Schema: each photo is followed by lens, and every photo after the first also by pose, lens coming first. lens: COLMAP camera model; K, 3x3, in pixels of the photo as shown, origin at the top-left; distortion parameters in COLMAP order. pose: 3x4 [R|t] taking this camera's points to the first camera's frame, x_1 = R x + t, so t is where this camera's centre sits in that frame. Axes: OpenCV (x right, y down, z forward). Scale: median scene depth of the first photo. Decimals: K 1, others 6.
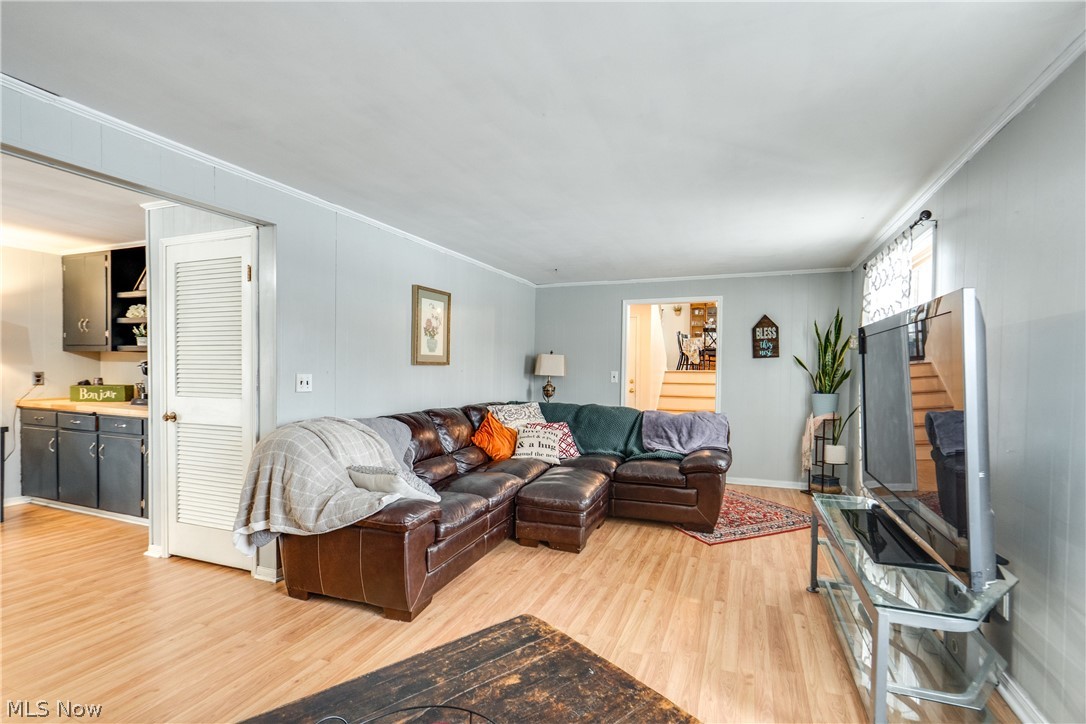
lens RADIAL K [[511.9, 0, 545.8], [0, 511.9, 381.7], [0, 0, 1]] dist [-0.014504, 0.008828]
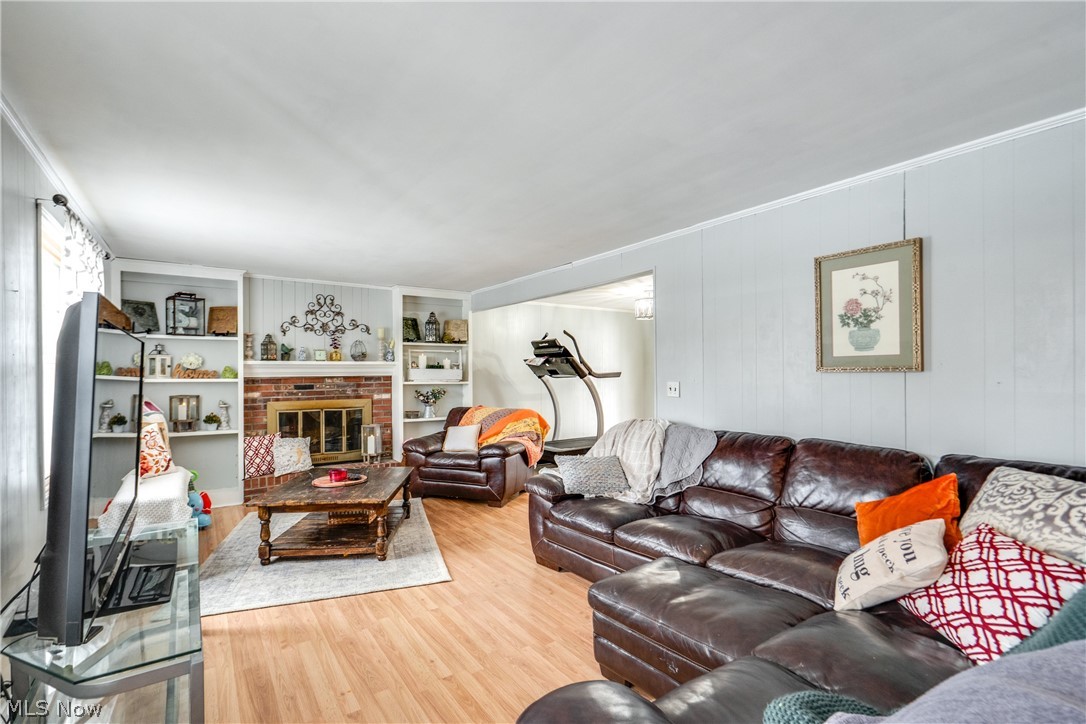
lens RADIAL K [[511.9, 0, 545.8], [0, 511.9, 381.7], [0, 0, 1]] dist [-0.014504, 0.008828]
pose [[-0.561708, 0.009419, -0.827282, 0.506819], [-0.021051, 0.999449, 0.025673, -0.029682], [0.827068, 0.031835, -0.561200, 1.055482]]
